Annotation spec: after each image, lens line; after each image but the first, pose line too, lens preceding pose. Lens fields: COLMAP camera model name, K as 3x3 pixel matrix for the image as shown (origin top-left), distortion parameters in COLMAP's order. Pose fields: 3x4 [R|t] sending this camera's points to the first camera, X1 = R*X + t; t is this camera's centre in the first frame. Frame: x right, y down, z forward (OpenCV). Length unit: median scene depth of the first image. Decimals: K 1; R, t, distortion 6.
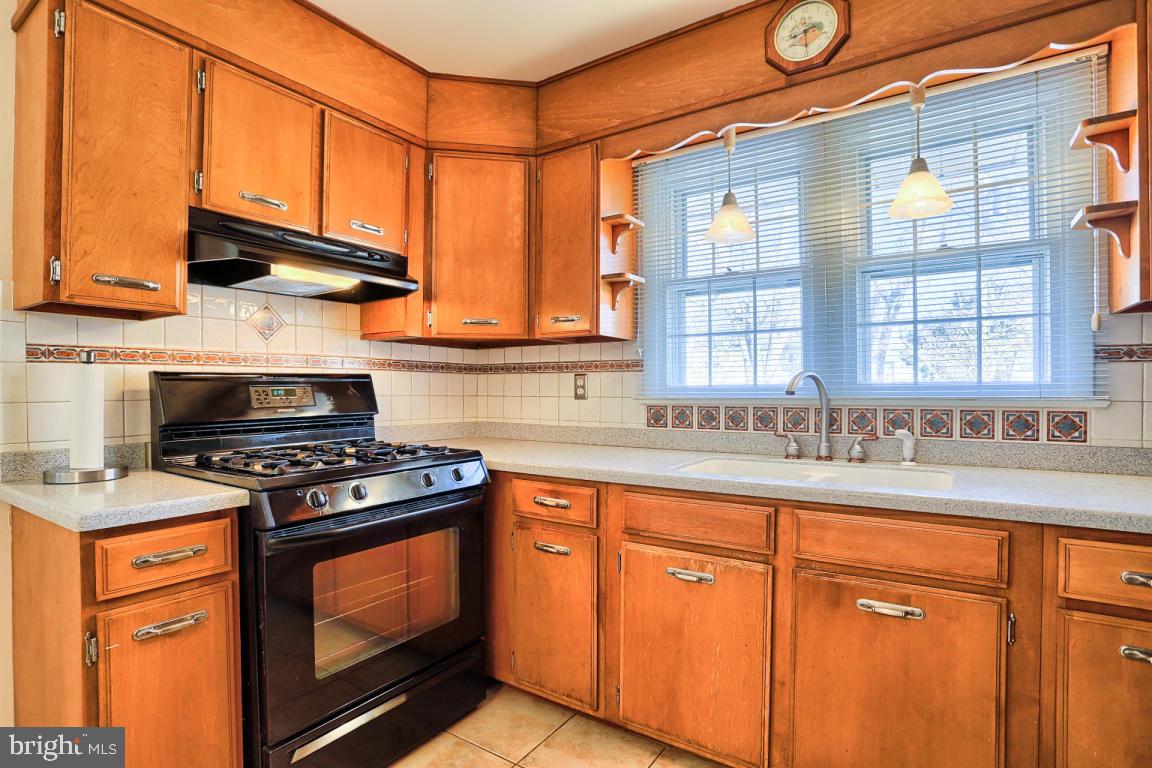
lens RADIAL K [[569.8, 0, 534.2], [0, 569.8, 393.1], [0, 0, 1]] dist [-0.078441, 0.029590]
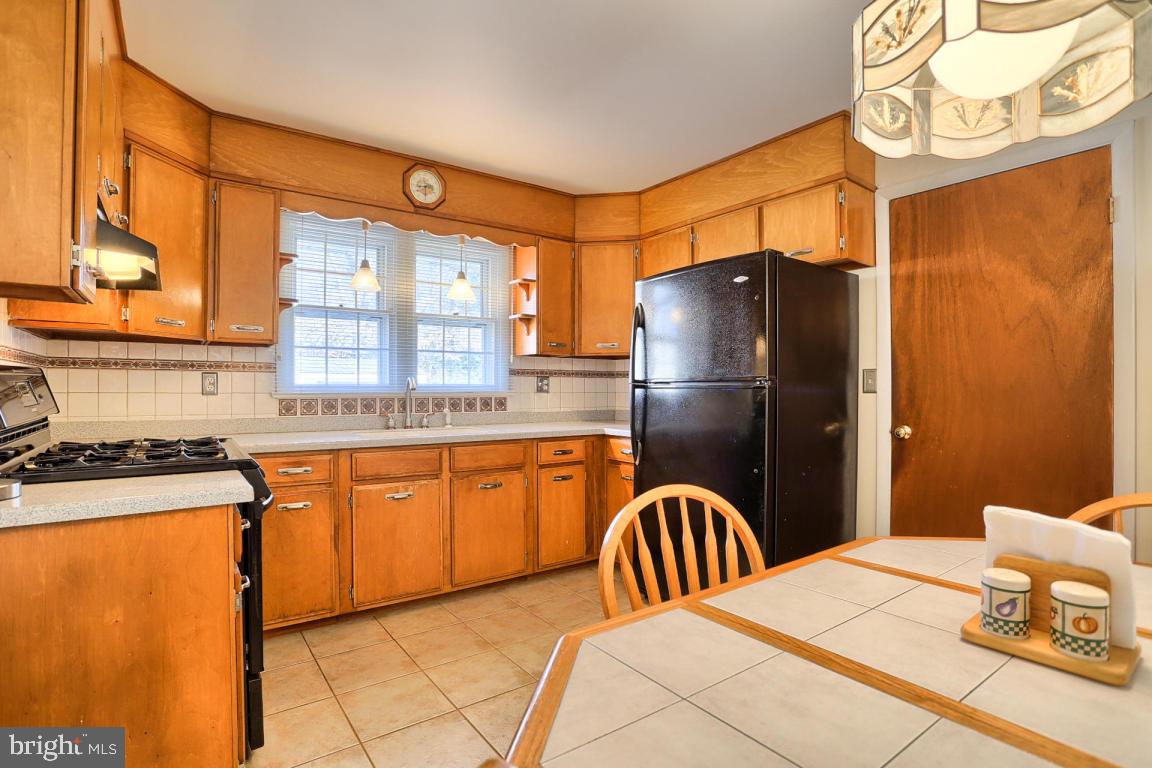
lens RADIAL K [[546.6, 0, 611.1], [0, 546.6, 388.9], [0, 0, 1]] dist [-0.055712, 0.015722]
pose [[0.279179, -0.000121, 0.960239, -0.962642], [0.001040, 0.999999, -0.000176, -0.000624], [-0.960238, 0.001047, 0.279179, -0.068397]]
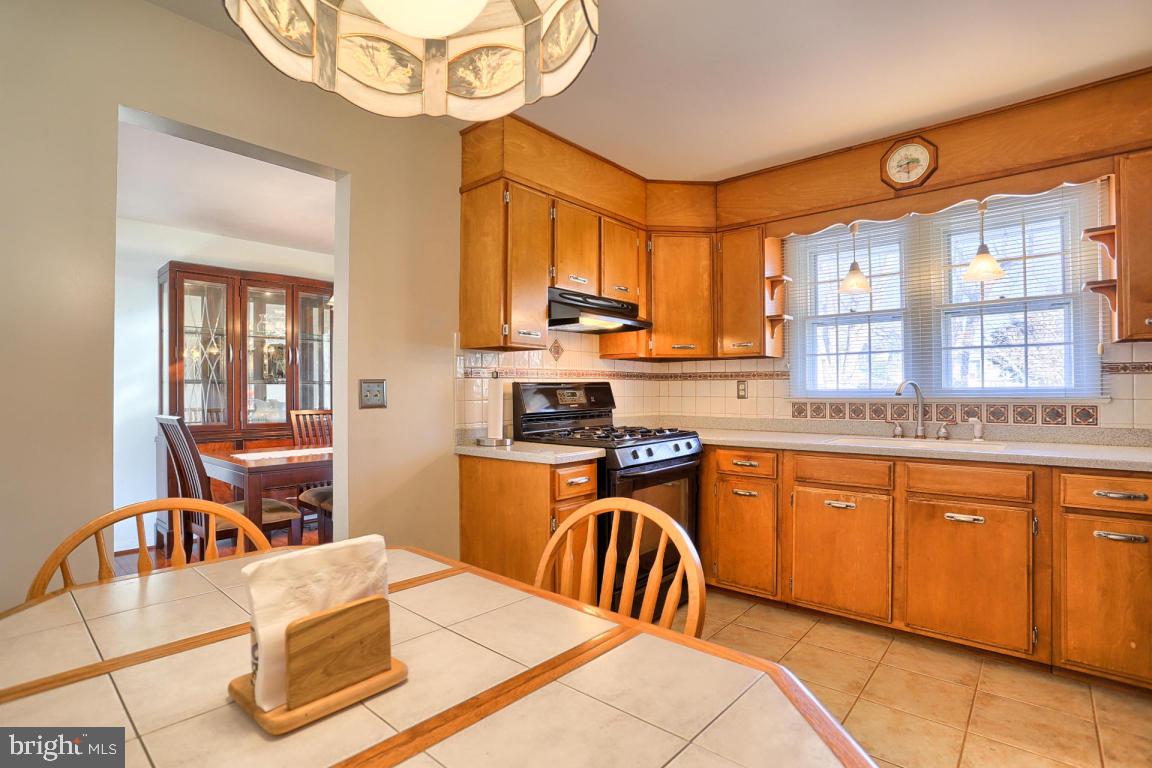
lens RADIAL K [[560.9, 0, 570.1], [0, 560.9, 386.7], [0, 0, 1]] dist [-0.082309, 0.037063]
pose [[0.997466, -0.001905, -0.071115, -0.340154], [0.000937, 0.999907, -0.013637, -0.000710], [0.071134, 0.013536, 0.997375, -0.573291]]
